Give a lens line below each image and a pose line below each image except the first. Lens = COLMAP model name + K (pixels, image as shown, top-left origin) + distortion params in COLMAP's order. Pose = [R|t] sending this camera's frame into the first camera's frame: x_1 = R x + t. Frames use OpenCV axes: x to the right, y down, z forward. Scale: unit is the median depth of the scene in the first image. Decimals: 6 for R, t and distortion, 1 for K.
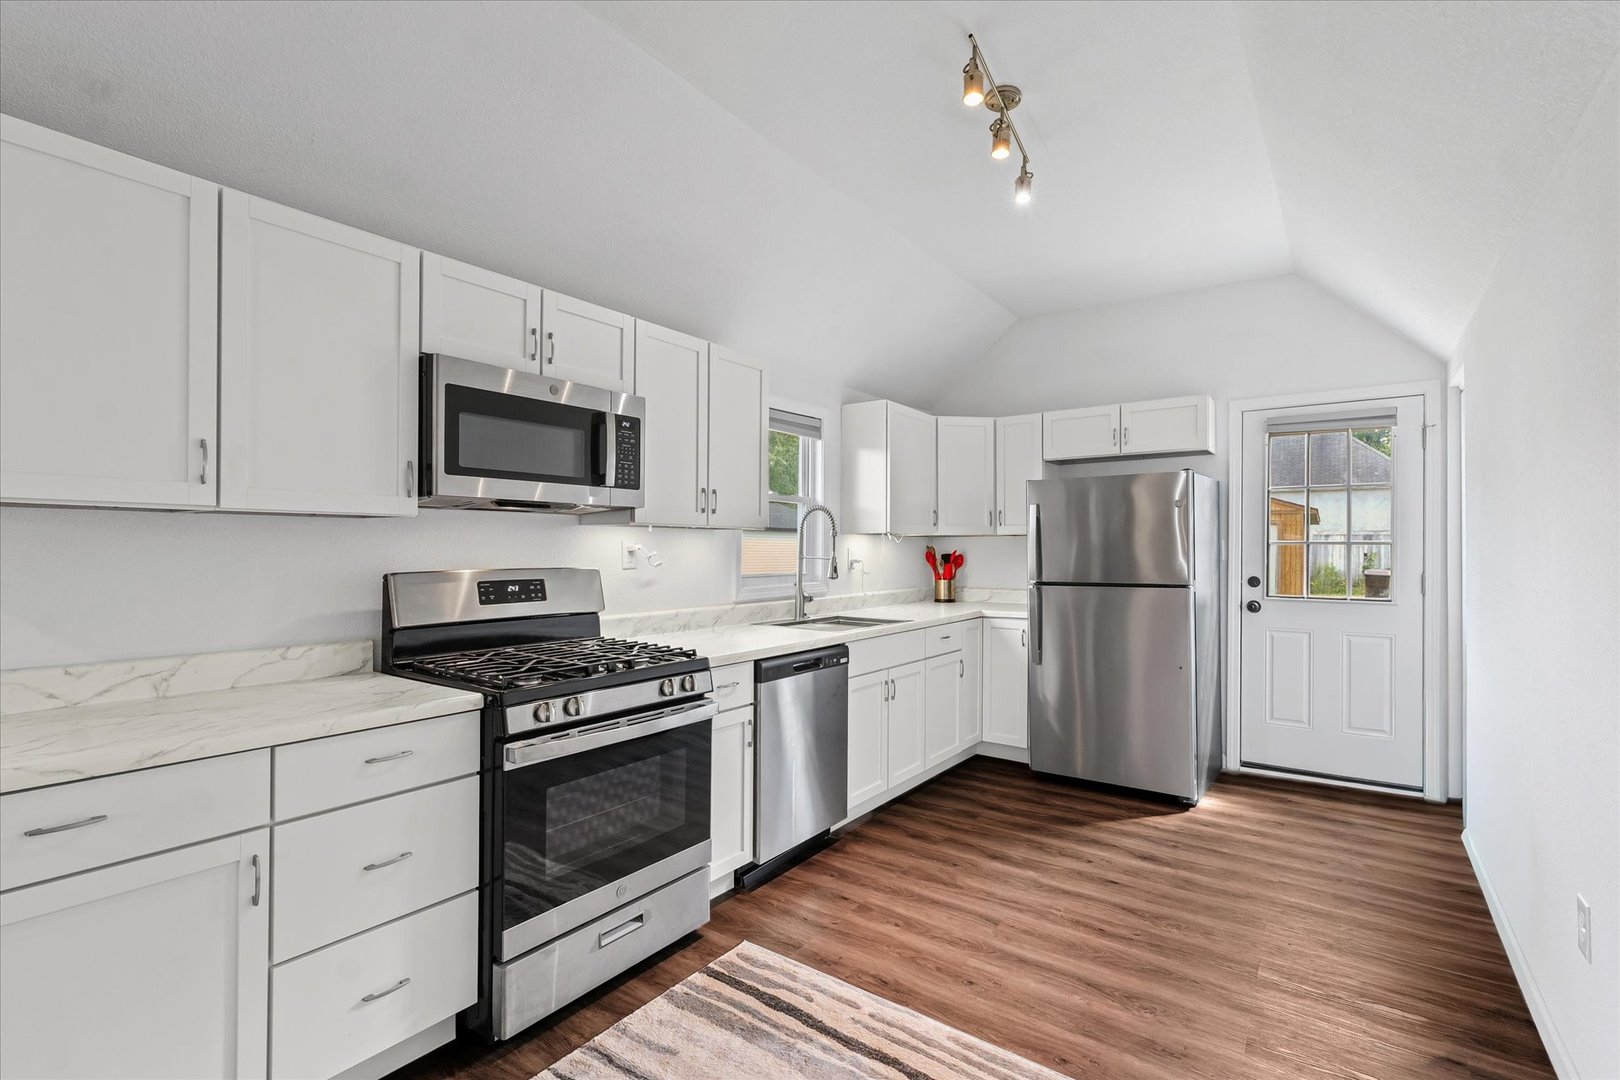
lens RADIAL K [[750.2, 0, 810.0], [0, 750.2, 540.0], [0, 0, 1]] dist [-0.004567, -0.000241]
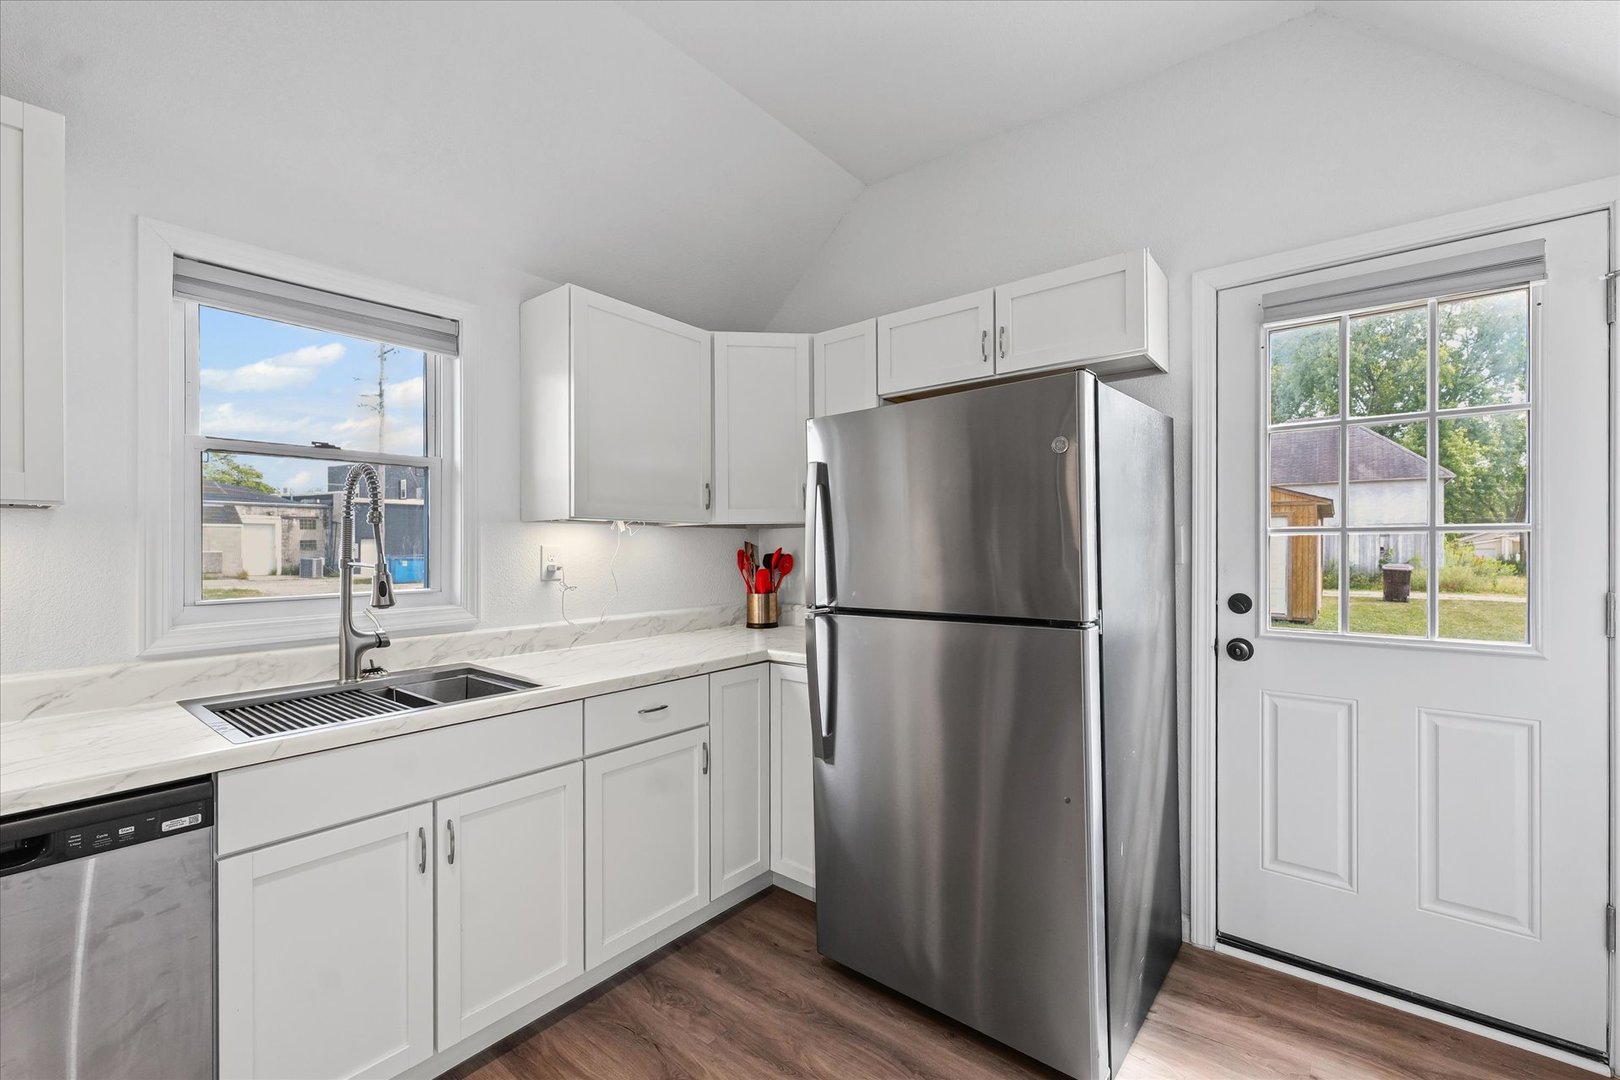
lens RADIAL K [[677.9, 0, 817.0], [0, 677.9, 541.8], [0, 0, 1]] dist [-0.000677, -0.000309]
pose [[0.998739, -0.007415, -0.049661, 0.310681], [0.007654, 0.999960, 0.004629, 0.006694], [0.049625, -0.005003, 0.998755, 0.493615]]
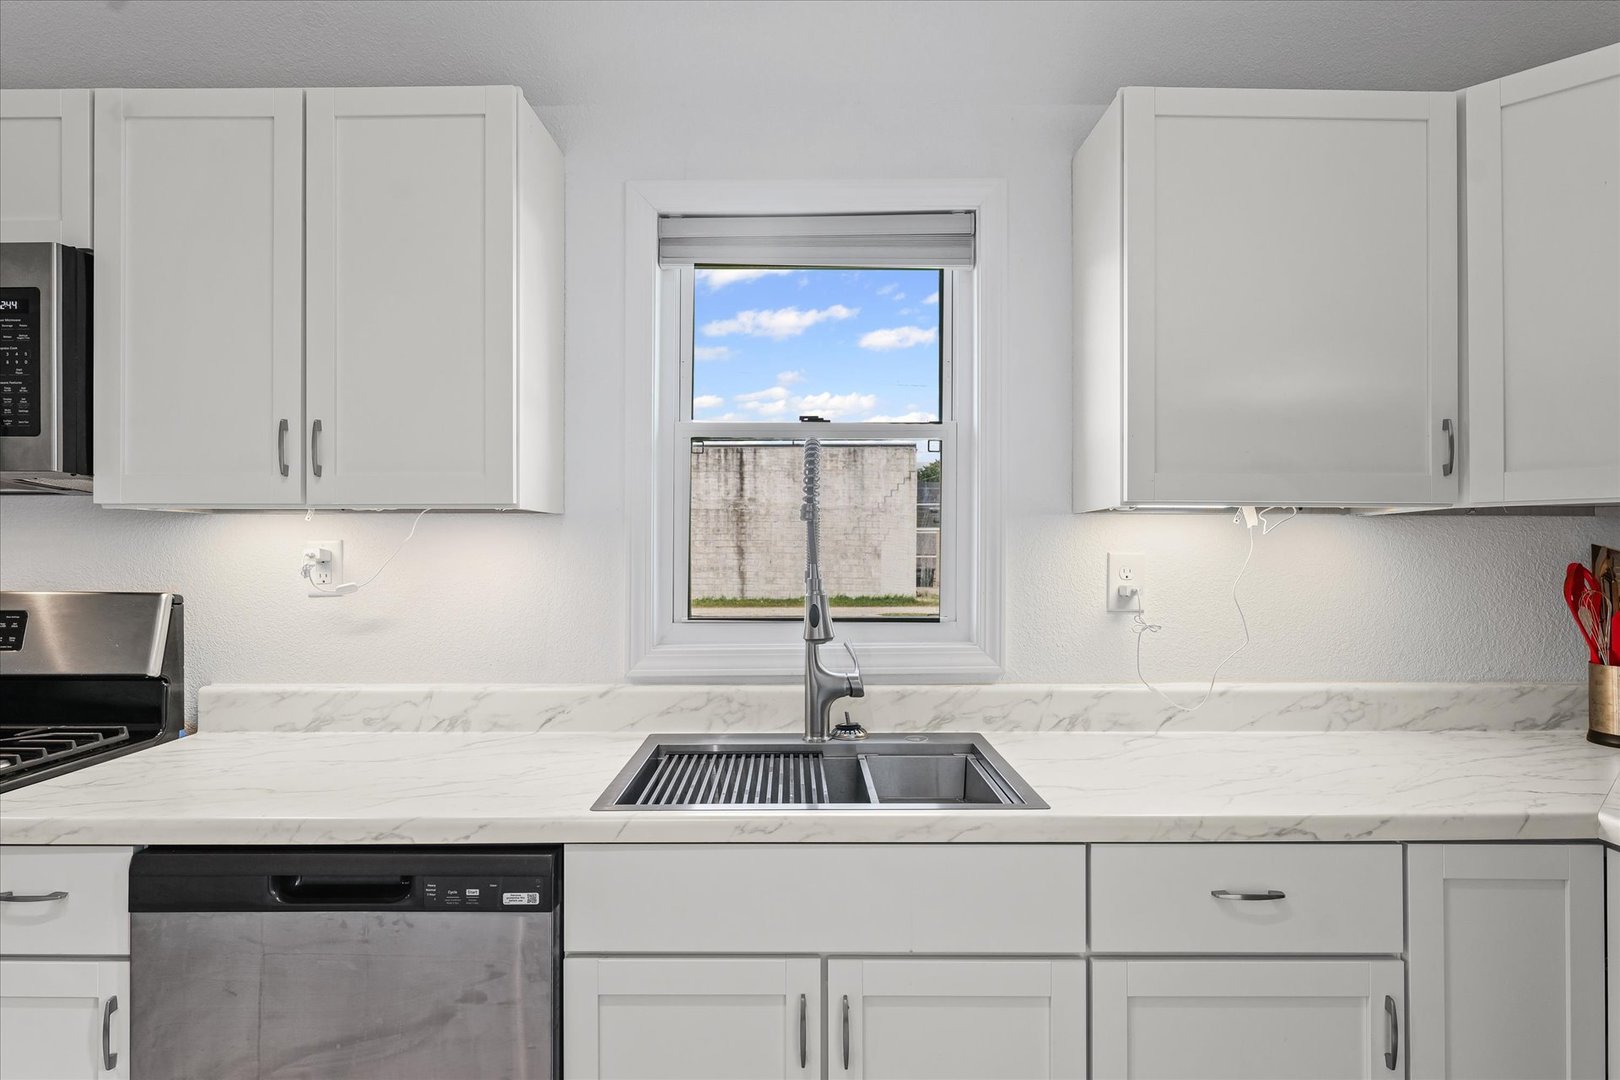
lens RADIAL K [[929.6, 0, 810.0], [0, 929.6, 540.0], [0, 0, 1]] dist [-0.001235, 0.000228]
pose [[0.583123, -0.013588, -0.812270, 0.341336], [0.010854, 0.999901, -0.008935, 0.006901], [0.812311, -0.003606, 0.583213, 0.657799]]
